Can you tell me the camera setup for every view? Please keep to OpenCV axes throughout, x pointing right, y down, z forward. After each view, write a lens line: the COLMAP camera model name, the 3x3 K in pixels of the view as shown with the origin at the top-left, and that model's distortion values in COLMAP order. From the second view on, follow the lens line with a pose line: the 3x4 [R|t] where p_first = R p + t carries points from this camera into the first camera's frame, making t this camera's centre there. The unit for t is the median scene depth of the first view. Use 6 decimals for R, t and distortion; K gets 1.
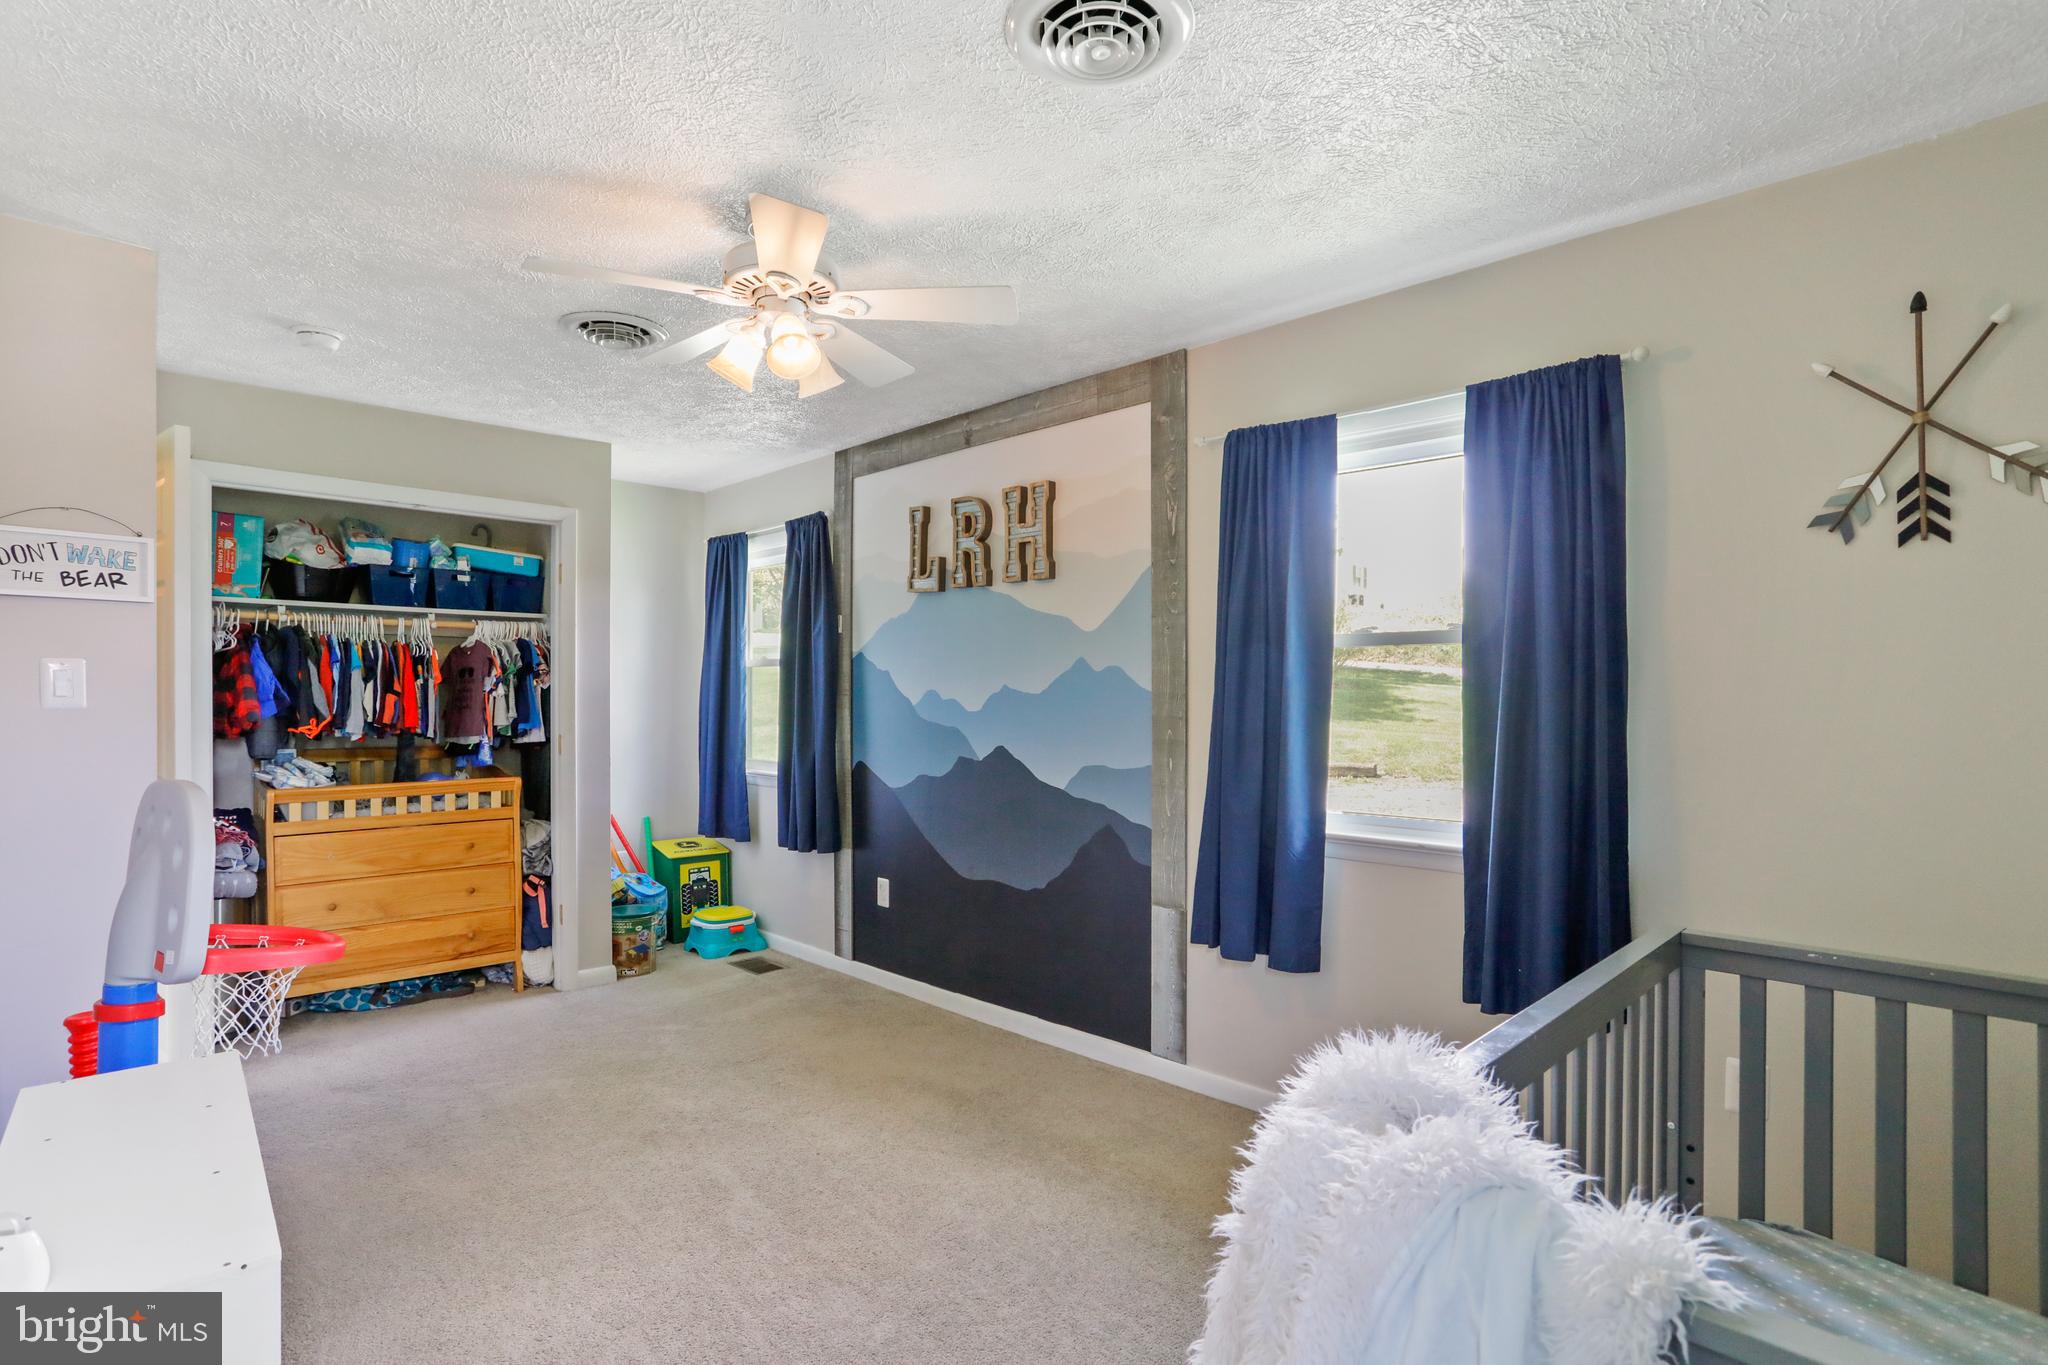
lens RADIAL K [[1004.4, 0, 1025.7], [0, 1004.4, 709.7], [0, 0, 1]] dist [-0.001235, -0.000153]
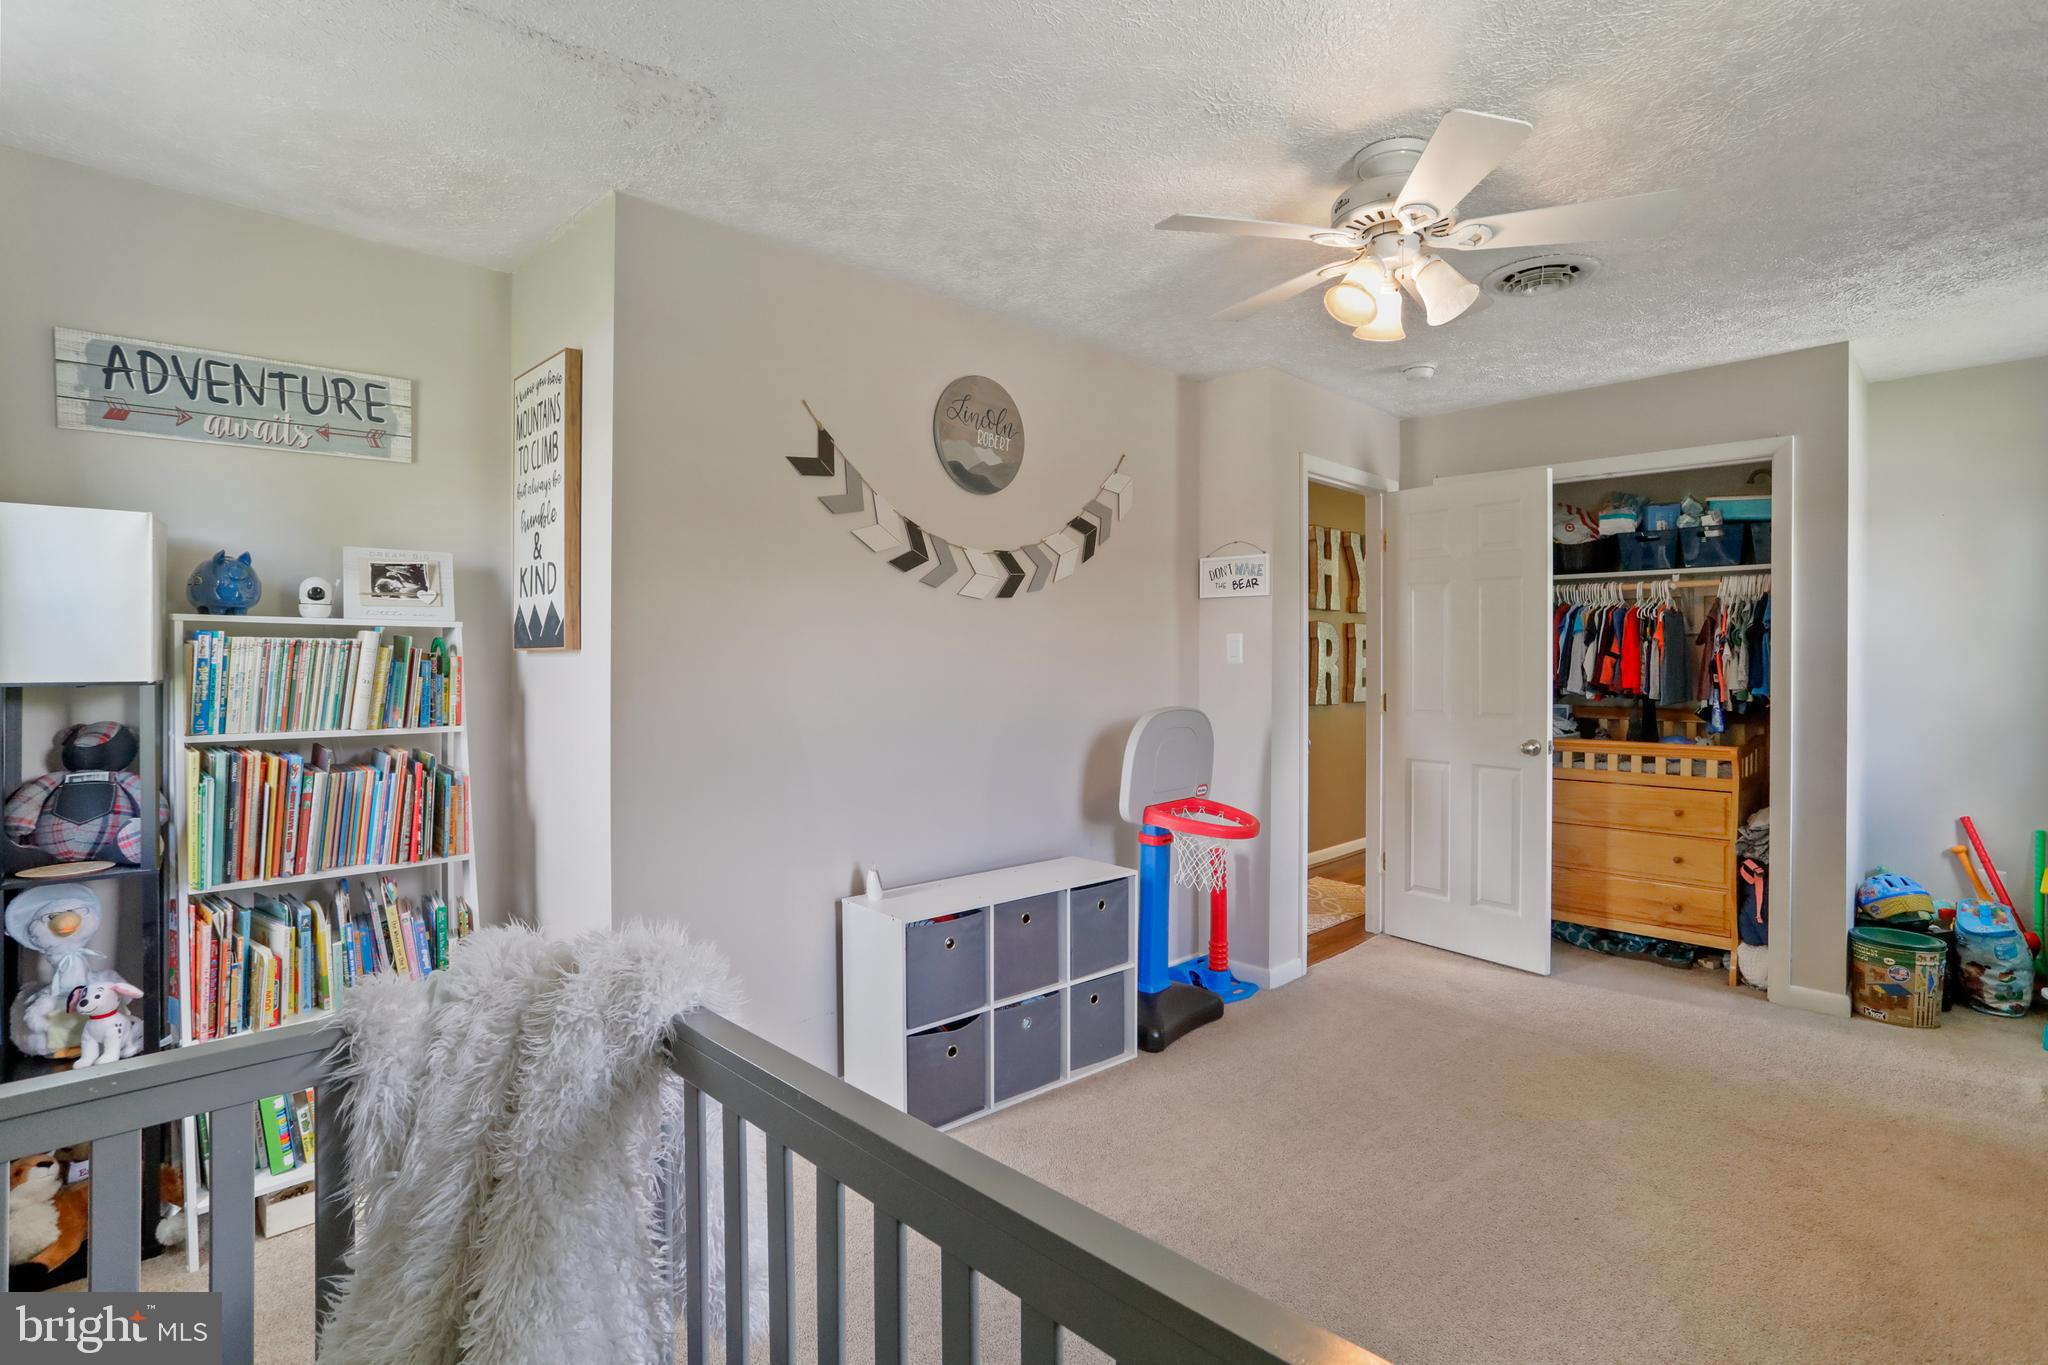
lens RADIAL K [[1009.0, 0, 1019.8], [0, 1009.0, 661.3], [0, 0, 1]] dist [-0.036365, 0.014872]
pose [[0.011628, 0.000697, -0.999932, 0.382756], [-0.015652, 0.999877, 0.000515, -0.000506], [0.999810, 0.015645, 0.011638, 0.348110]]
